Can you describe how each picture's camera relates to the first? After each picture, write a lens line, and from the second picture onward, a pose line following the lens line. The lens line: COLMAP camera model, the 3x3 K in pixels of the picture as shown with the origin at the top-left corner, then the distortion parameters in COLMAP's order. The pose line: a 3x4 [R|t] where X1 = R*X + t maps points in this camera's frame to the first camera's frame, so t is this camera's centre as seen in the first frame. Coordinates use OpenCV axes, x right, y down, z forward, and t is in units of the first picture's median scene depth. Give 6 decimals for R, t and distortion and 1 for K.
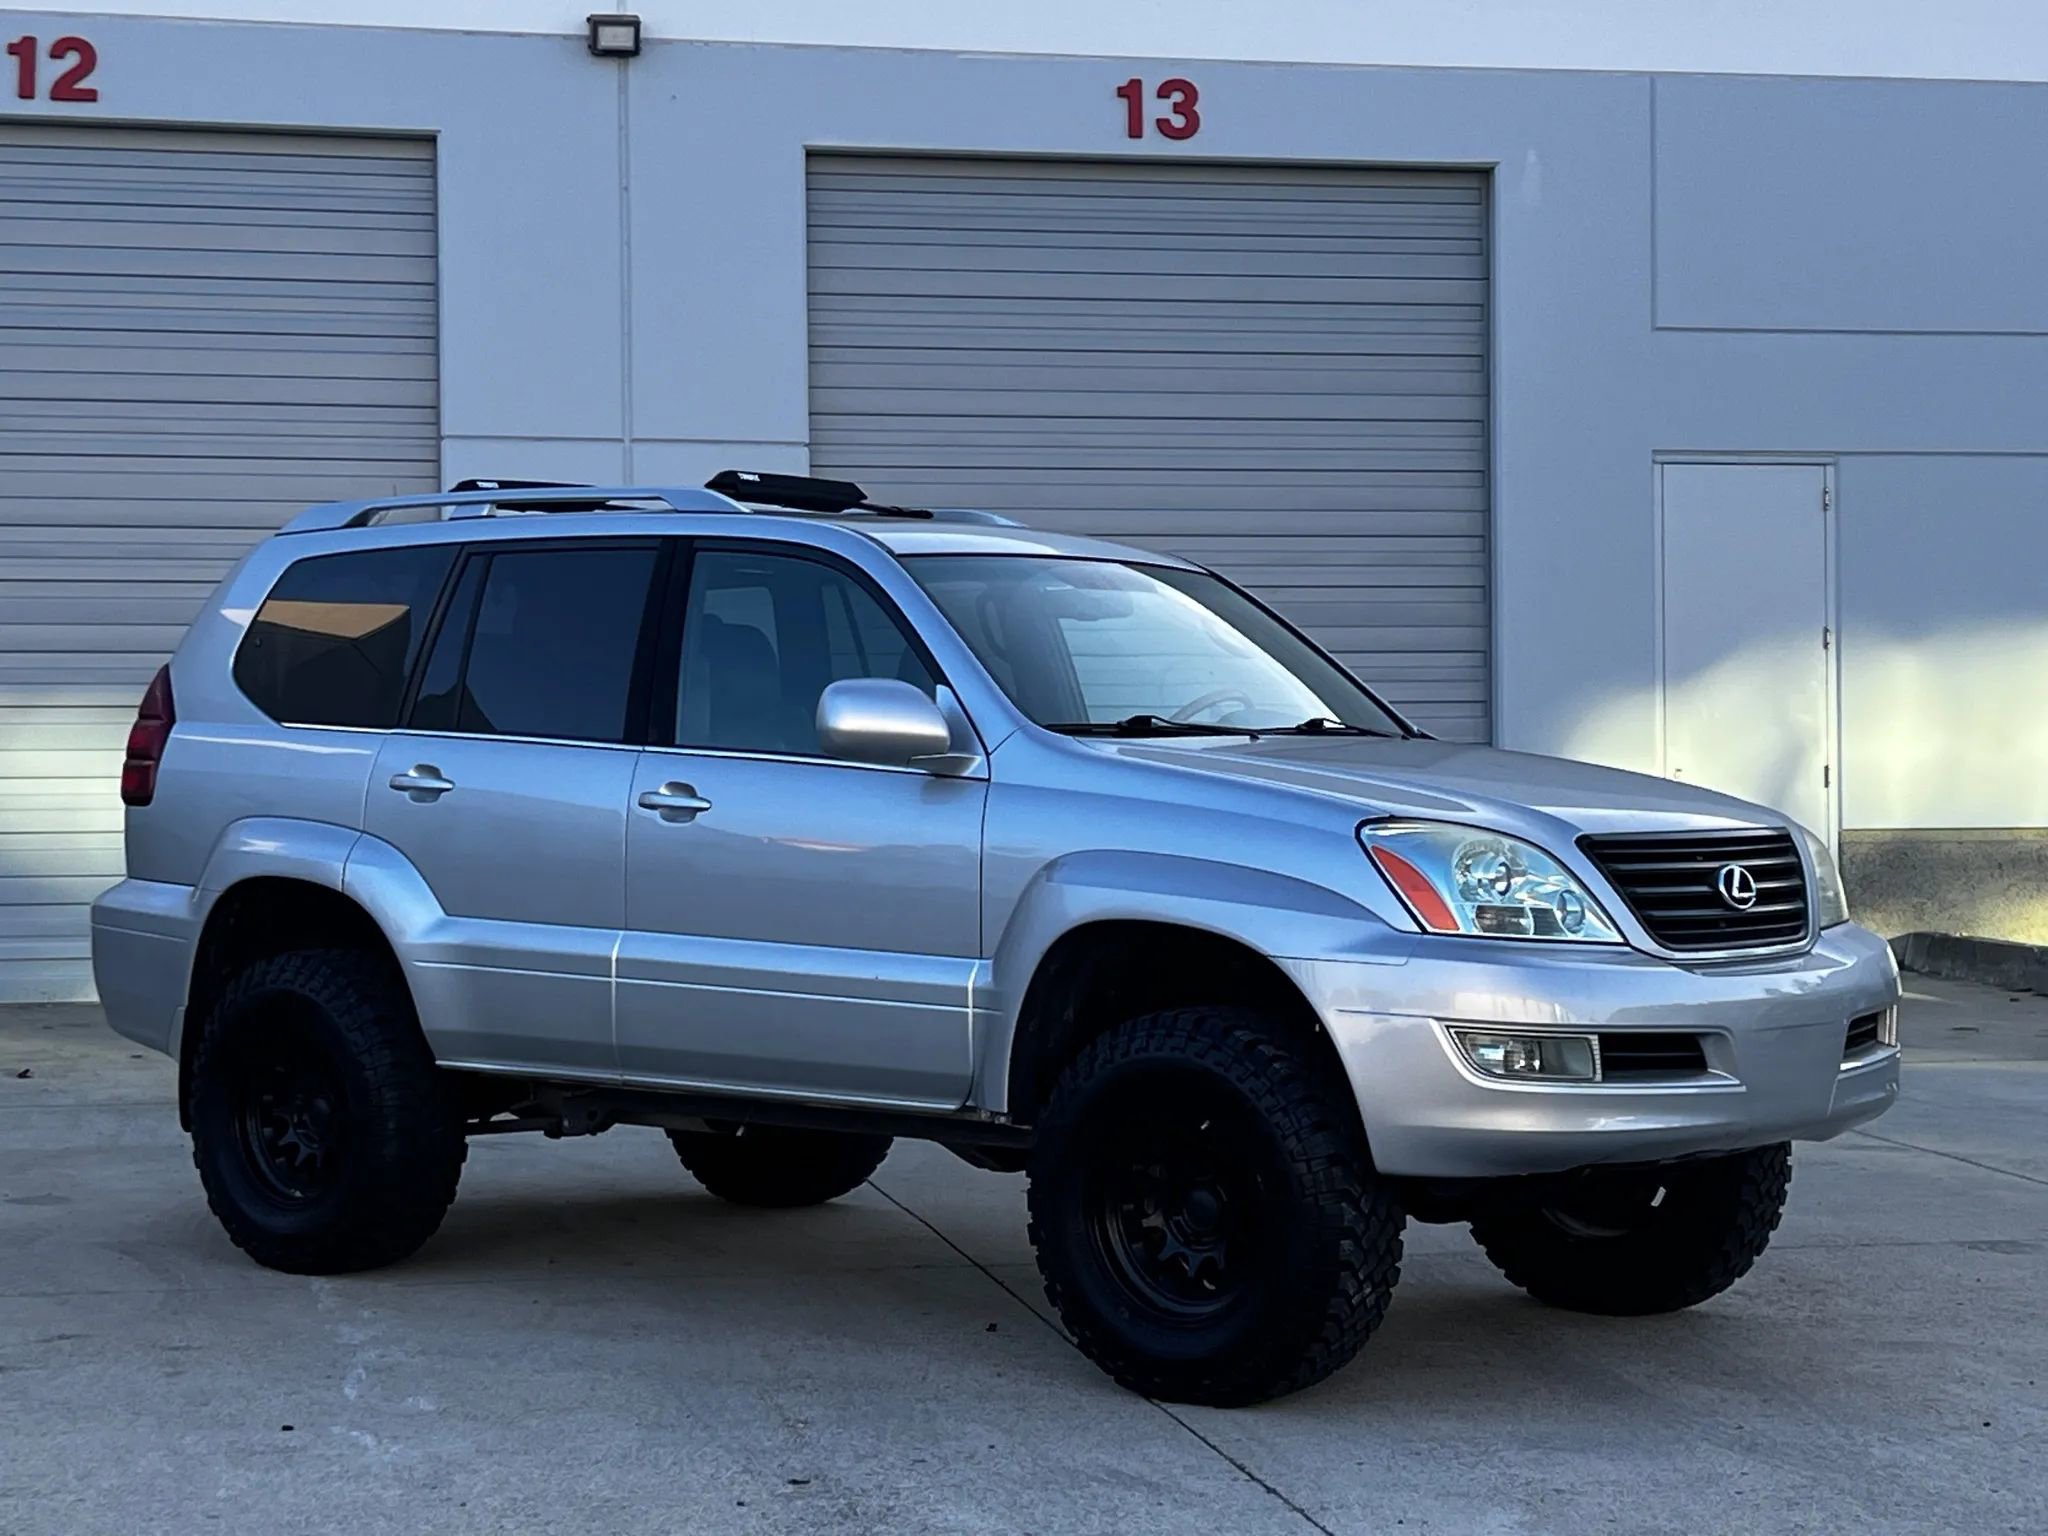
lens RADIAL K [[3587.9, 0, 1029.3], [0, 3587.9, 774.0], [0, 0, 1]] dist [0.160022, 0.000000]
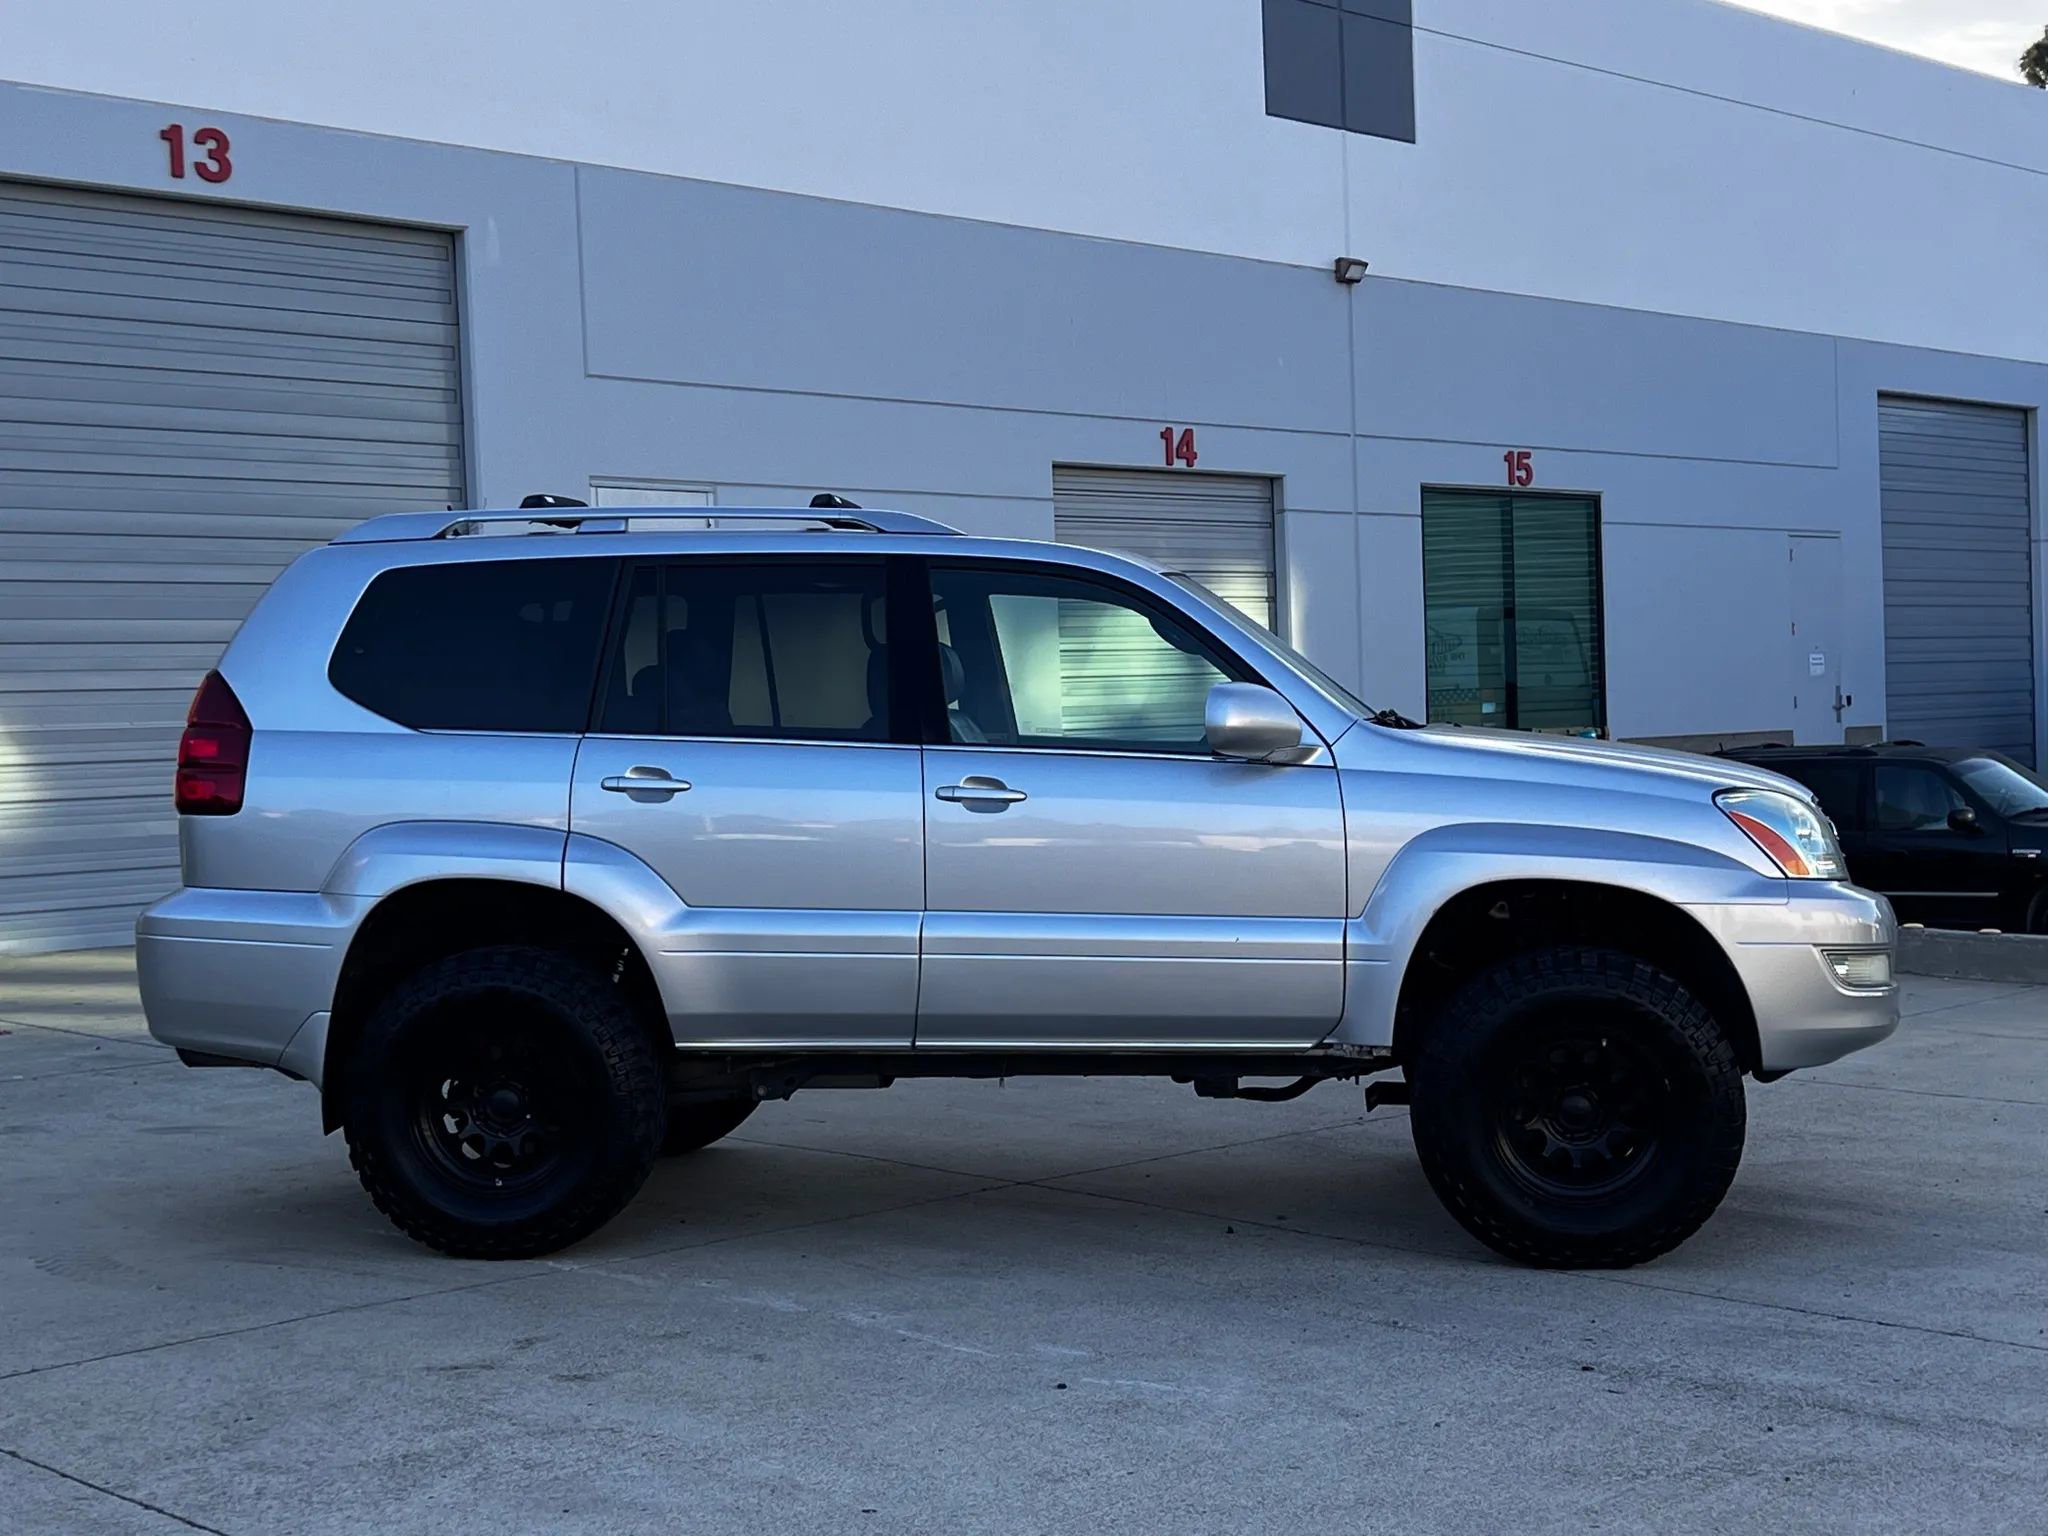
lens RADIAL K [[2901.1, 0, 1025.8], [0, 2901.1, 769.5], [0, 0, 1]] dist [0.102981, 0.000000]
pose [[0.834236, -0.028012, 0.550696, -0.548280], [0.020531, 0.999594, 0.019744, -0.016336], [-0.551025, -0.005165, 0.834472, 0.226556]]
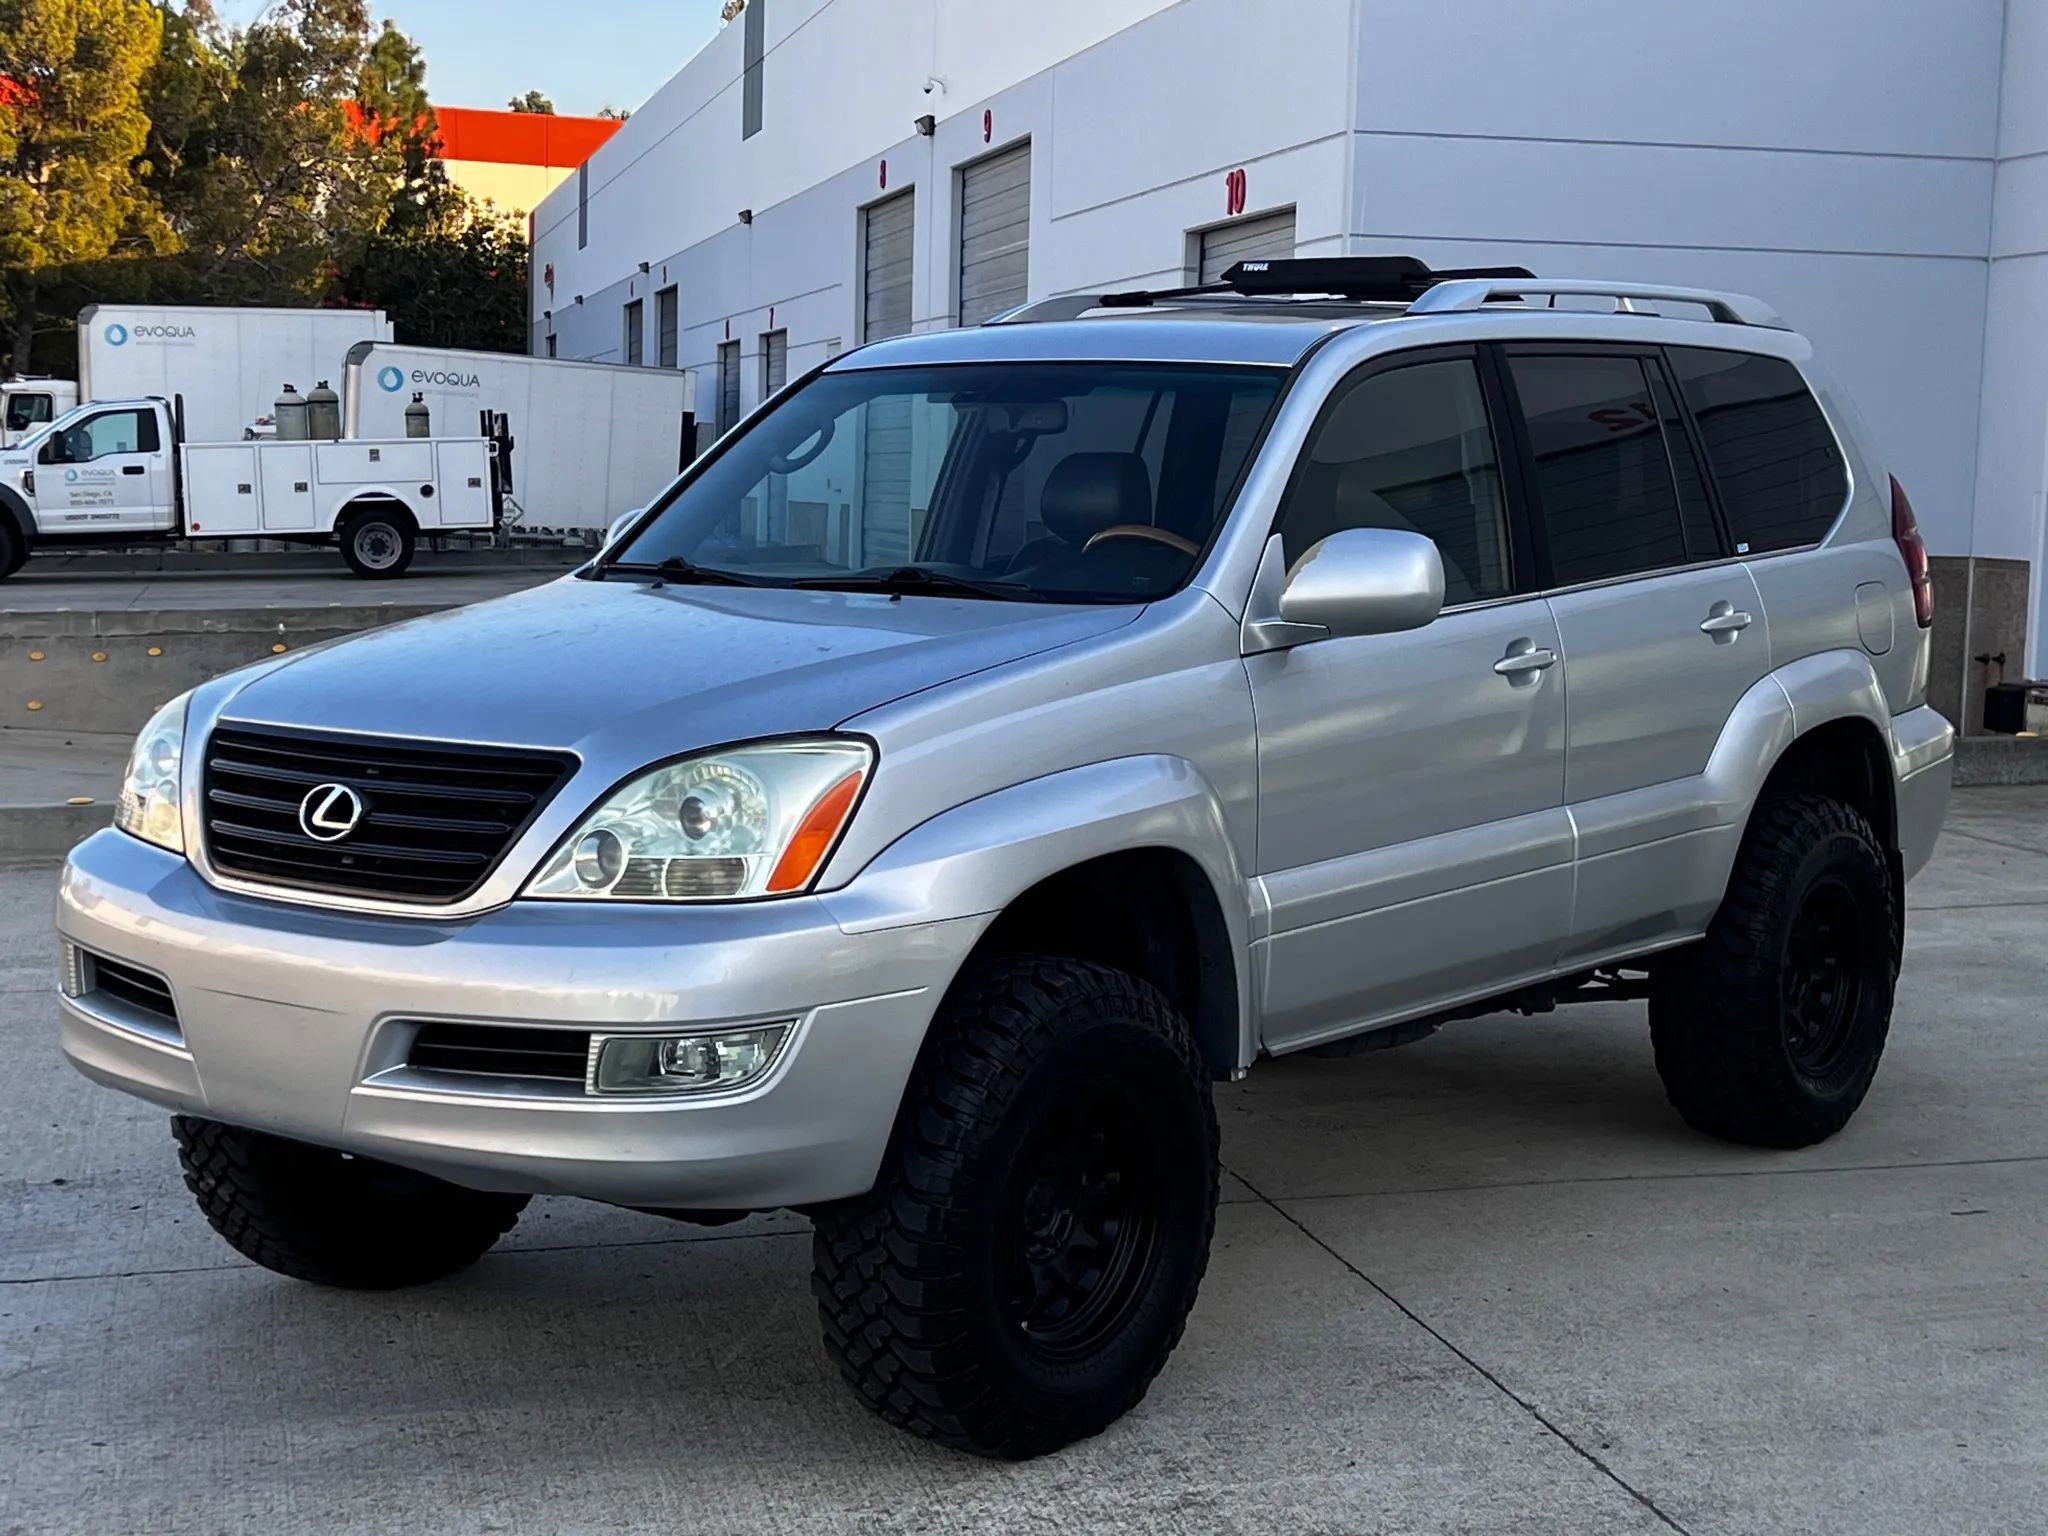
lens RADIAL K [[3189.1, 0, 971.4], [0, 3189.1, 783.5], [0, 0, 1]] dist [0.105247, 0.000000]
pose [[0.005360, 0.104645, -0.994495, 0.741346], [-0.009405, 0.994471, 0.104592, -0.039866], [0.999941, 0.008793, 0.006314, 0.965603]]
